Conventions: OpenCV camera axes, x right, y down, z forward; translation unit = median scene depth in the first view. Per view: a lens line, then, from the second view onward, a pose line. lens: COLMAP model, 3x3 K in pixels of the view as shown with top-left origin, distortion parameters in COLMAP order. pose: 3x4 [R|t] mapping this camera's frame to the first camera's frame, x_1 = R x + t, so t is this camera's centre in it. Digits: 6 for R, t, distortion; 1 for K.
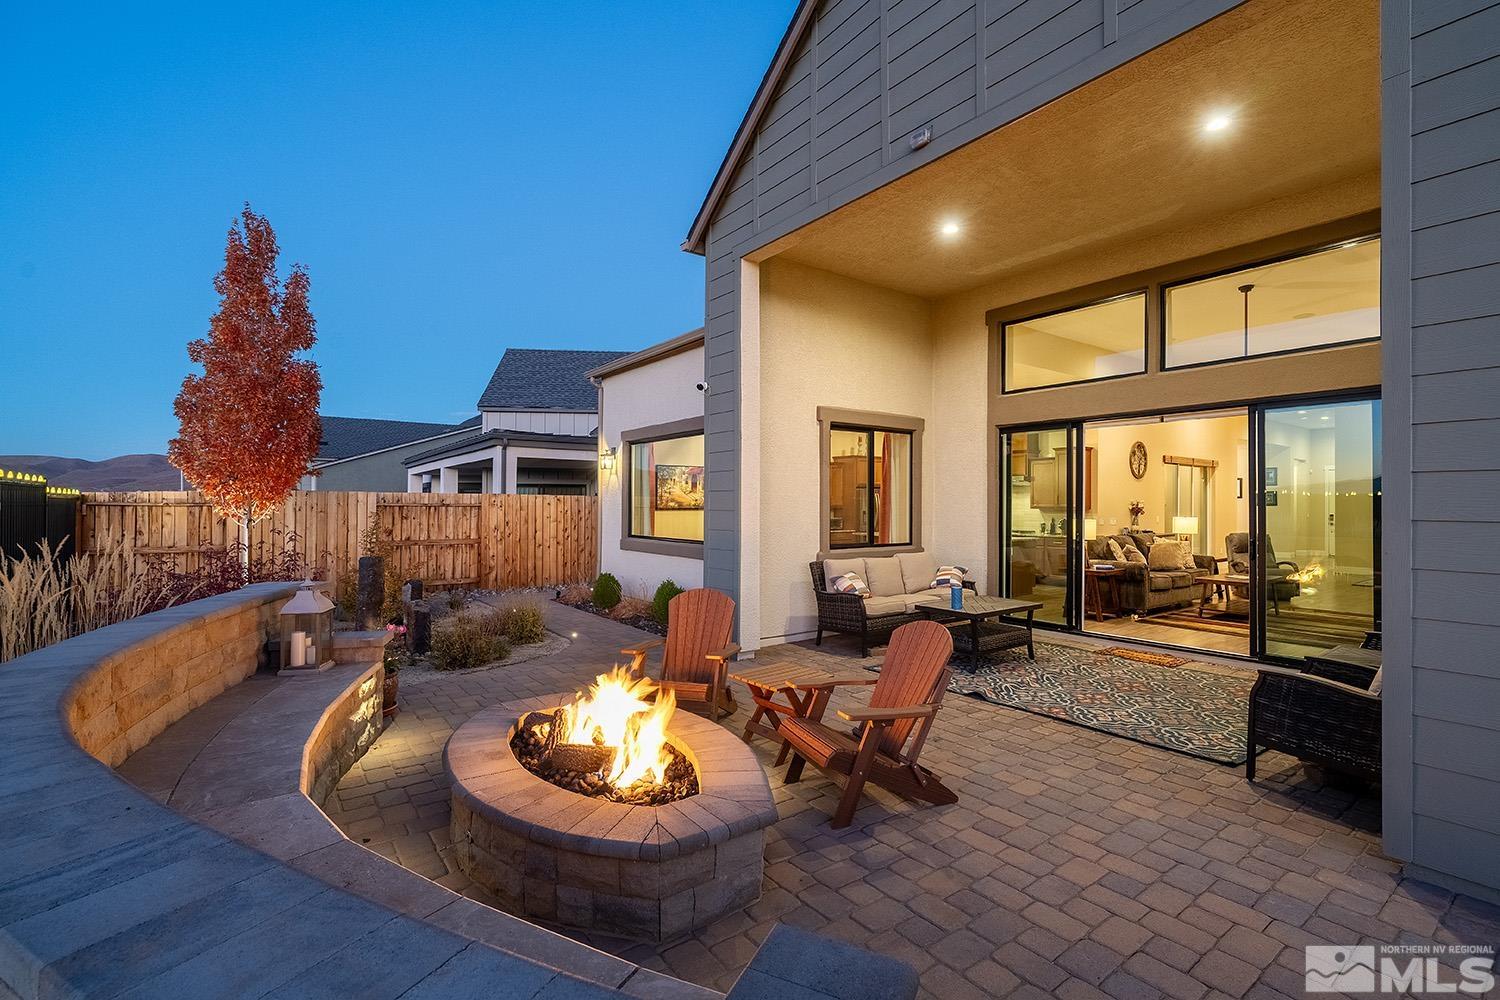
lens RADIAL K [[674.1, 0, 748.8], [0, 674.1, 496.8], [0, 0, 1]] dist [-0.004589, 0.000454]
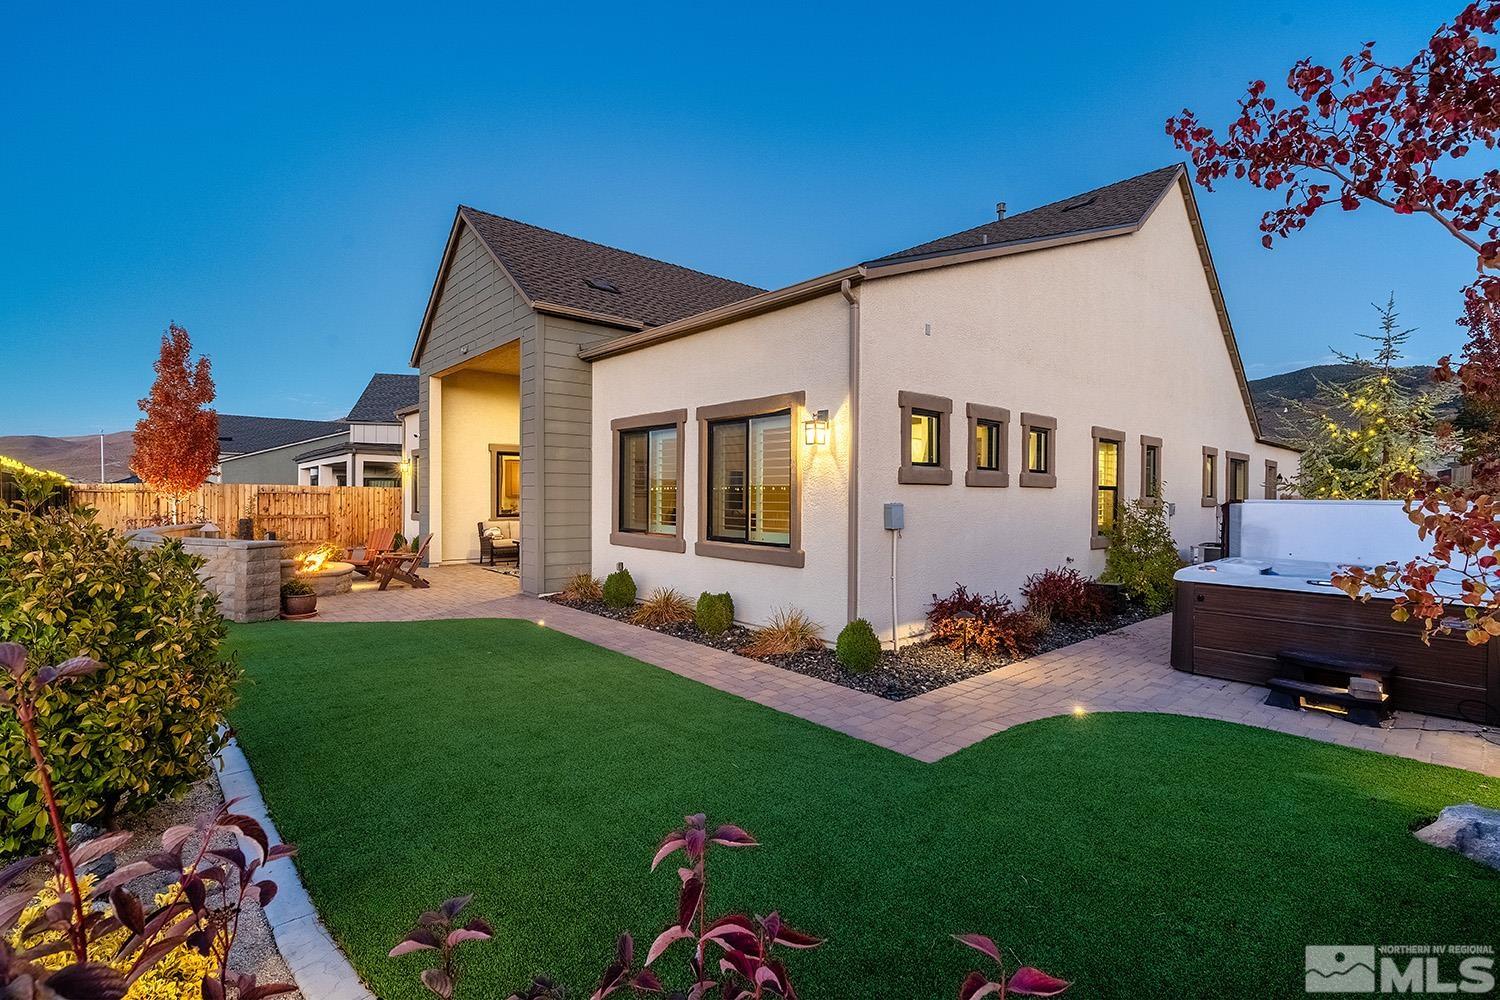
lens RADIAL K [[702.9, 0, 768.6], [0, 702.9, 502.7], [0, 0, 1]] dist [0.001103, 0.000234]
pose [[0.996390, 0.005999, 0.084685, 0.601758], [-0.007892, 0.999726, 0.022037, -0.011896], [-0.084529, -0.022626, 0.996164, -0.898296]]
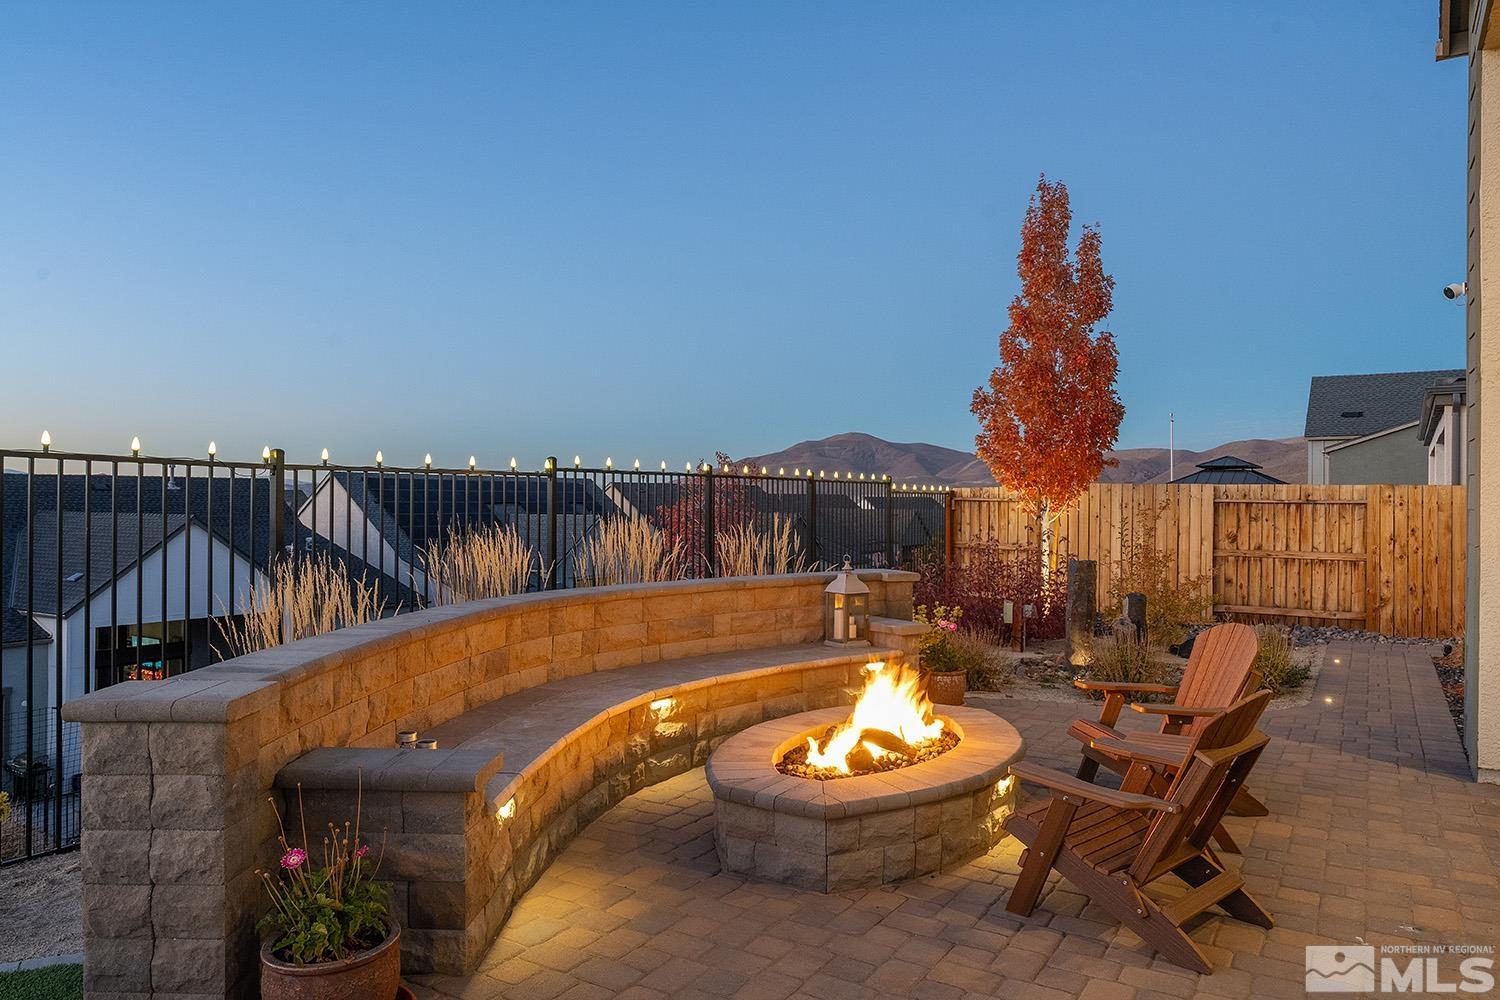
lens RADIAL K [[1024.8, 0, 750.0], [0, 1024.8, 500.0], [0, 0, 1]] dist [0.003181, 0.000681]
pose [[0.362079, 0.001456, -0.932146, 0.389241], [0.005458, 0.999978, 0.003683, 0.003738], [0.932131, -0.006421, 0.362063, 0.101452]]
